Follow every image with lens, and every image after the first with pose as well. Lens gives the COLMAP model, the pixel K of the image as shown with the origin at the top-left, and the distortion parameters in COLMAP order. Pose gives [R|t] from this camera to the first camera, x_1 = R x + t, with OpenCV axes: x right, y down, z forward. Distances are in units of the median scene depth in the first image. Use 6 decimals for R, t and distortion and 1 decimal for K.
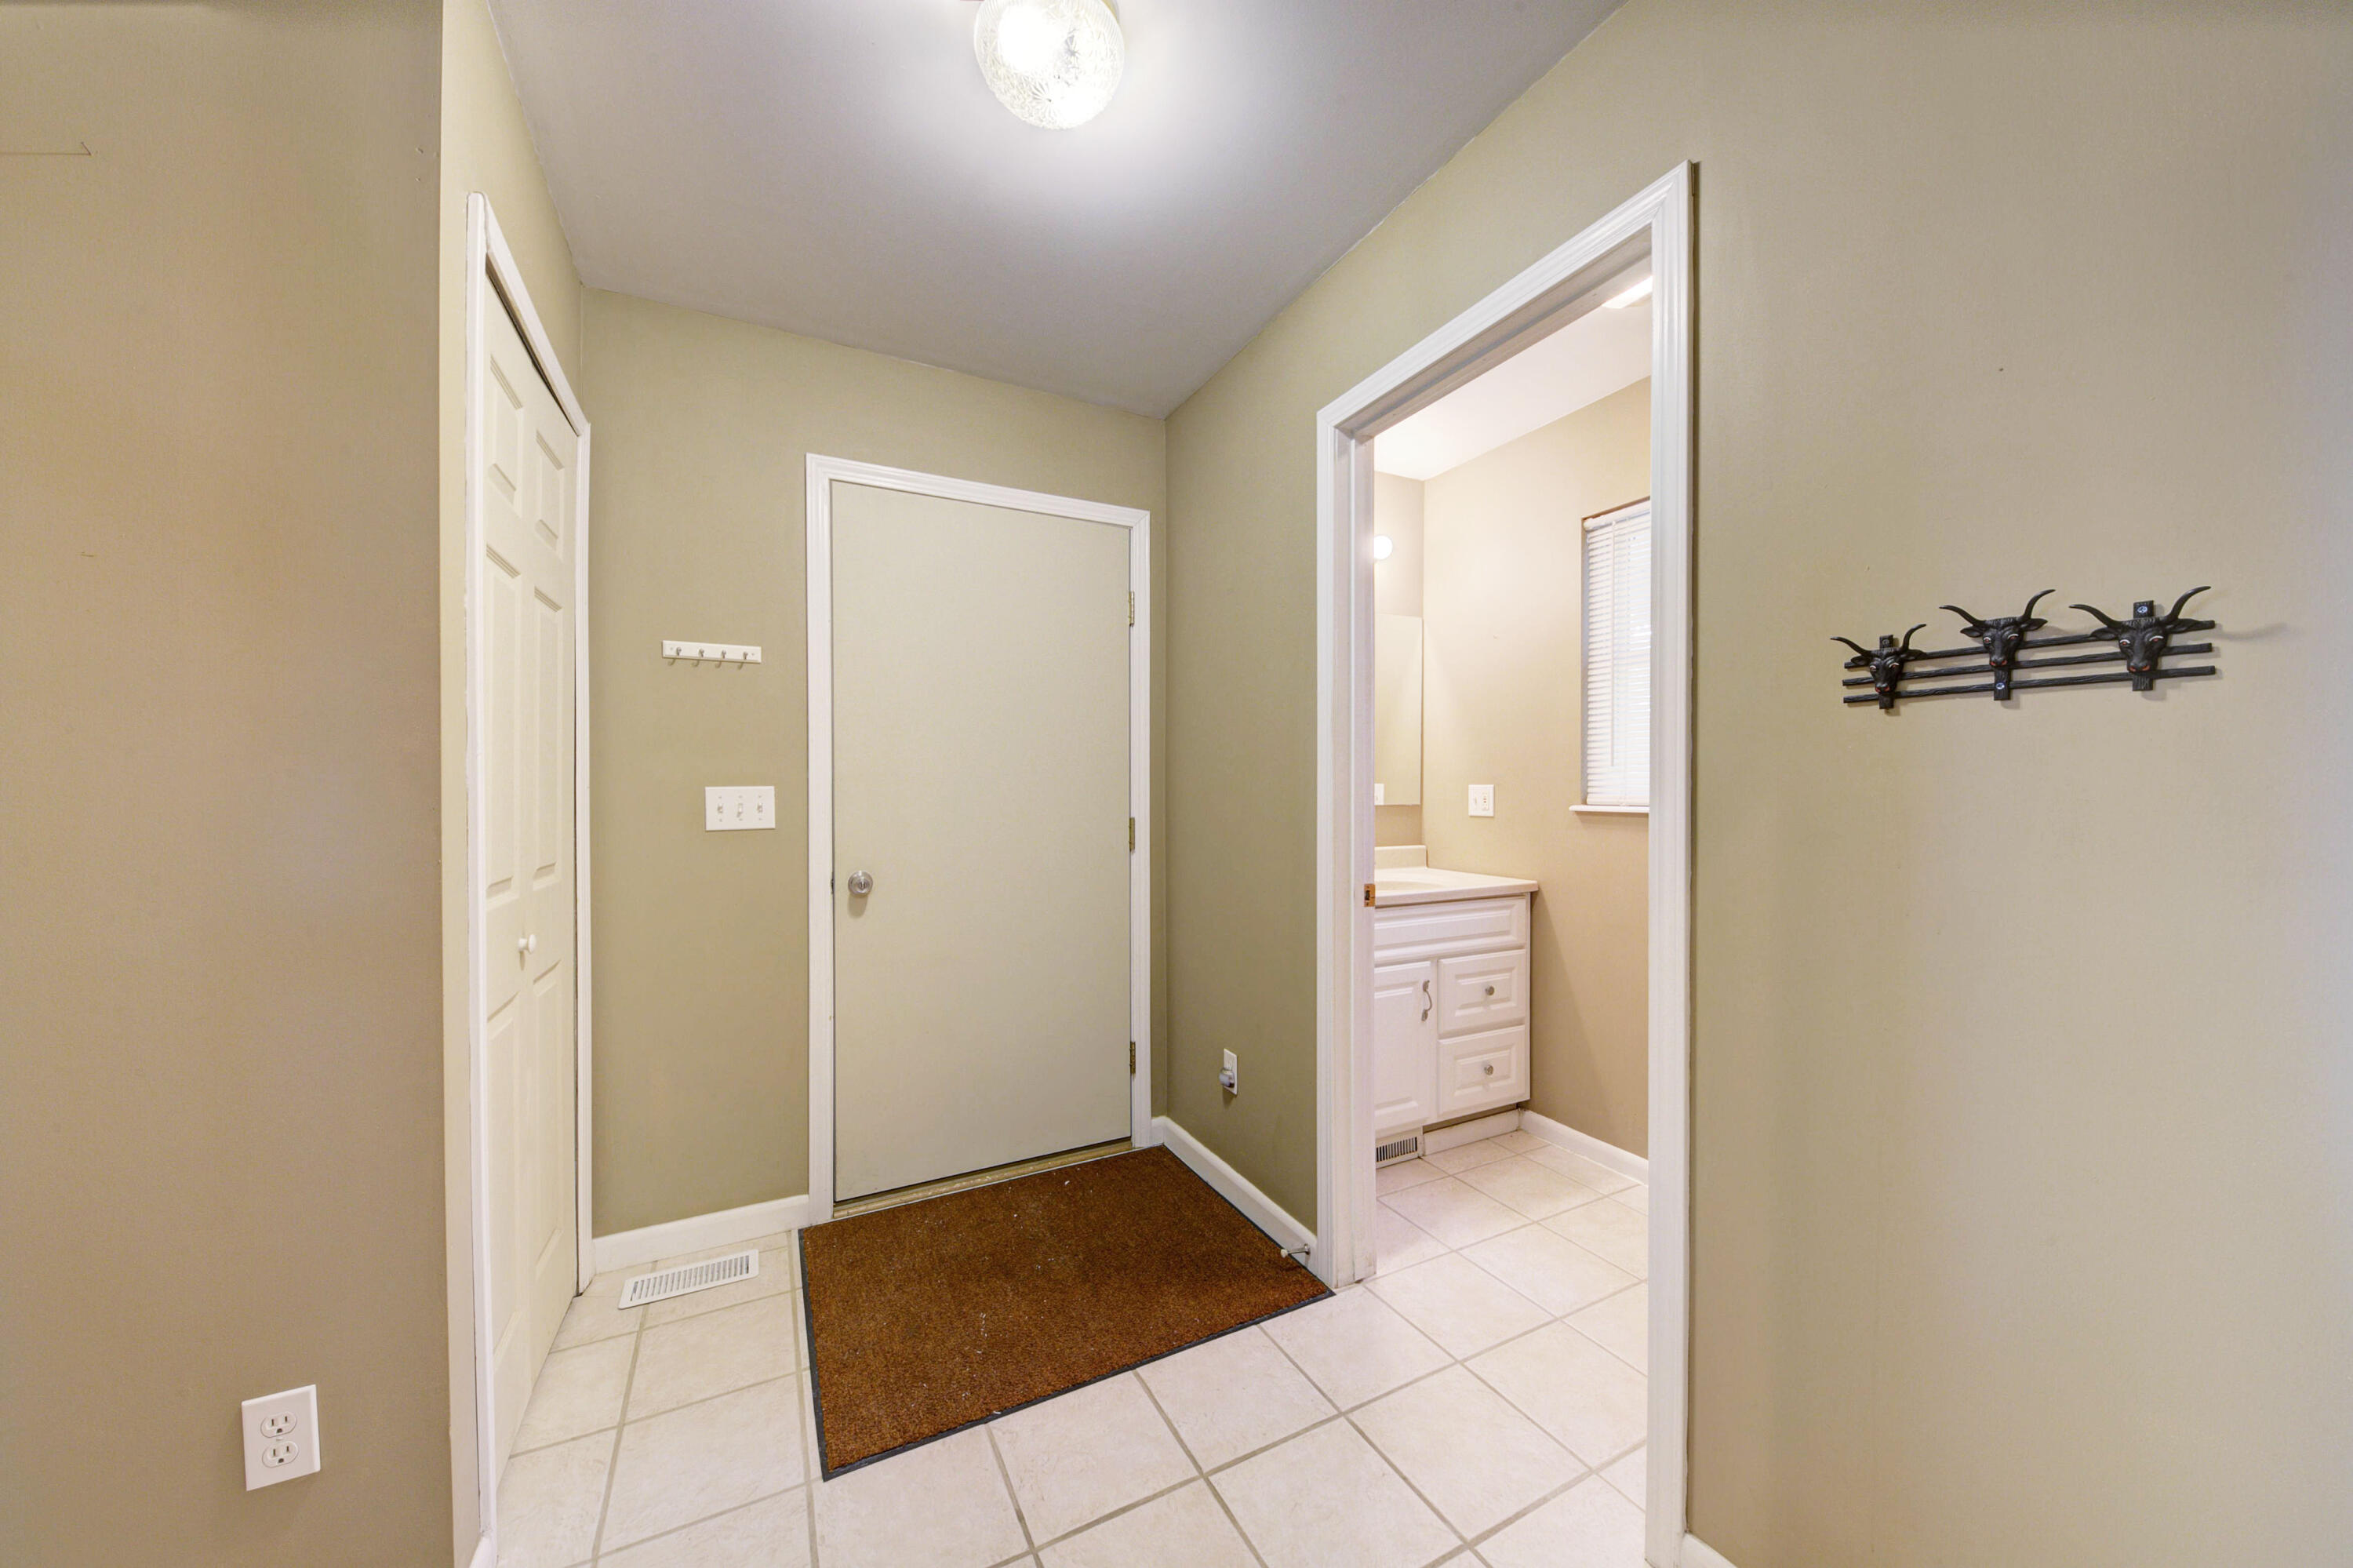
lens RADIAL K [[815.1, 0, 1176.5], [0, 815.1, 792.9], [0, 0, 1]] dist [0.003597, -0.003134]
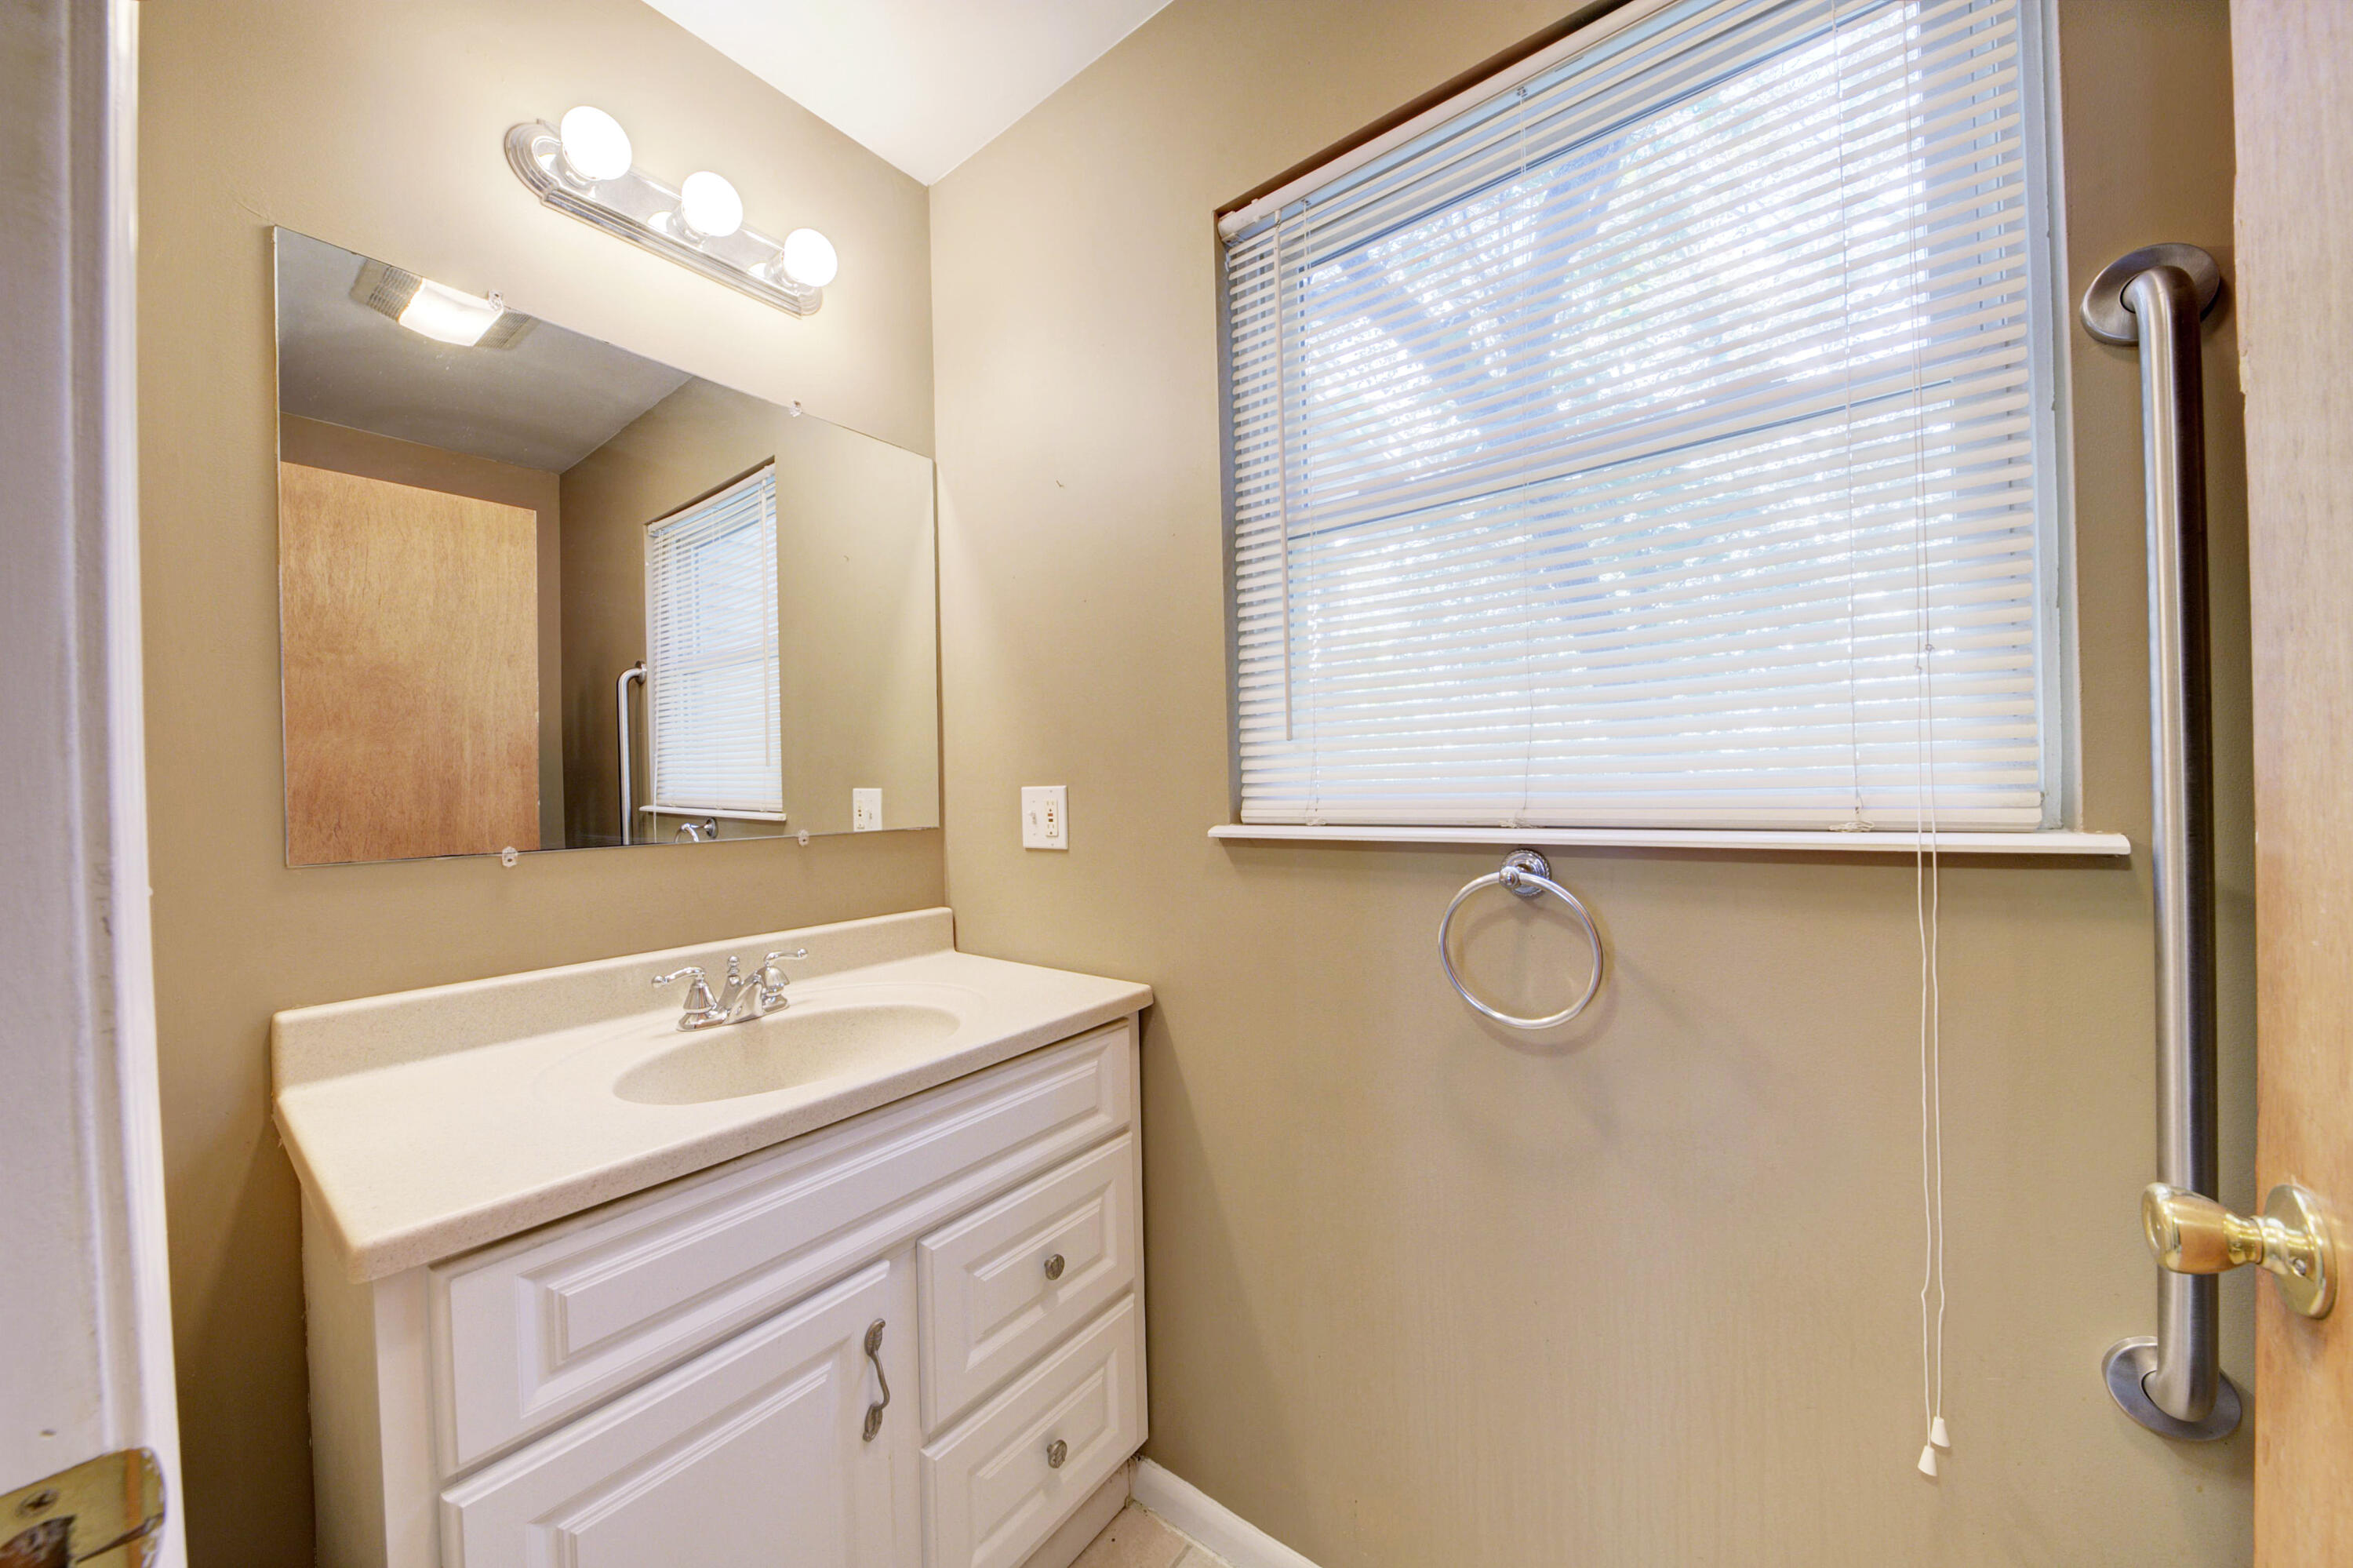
lens RADIAL K [[815.1, 0, 1182.1], [0, 815.1, 788.0], [0, 0, 1]] dist [0.003597, -0.003134]
pose [[0.904687, -0.022509, 0.425482, 0.260440], [0.026825, 0.999631, -0.004156, -0.004924], [-0.425231, 0.015173, 0.904957, 0.563045]]
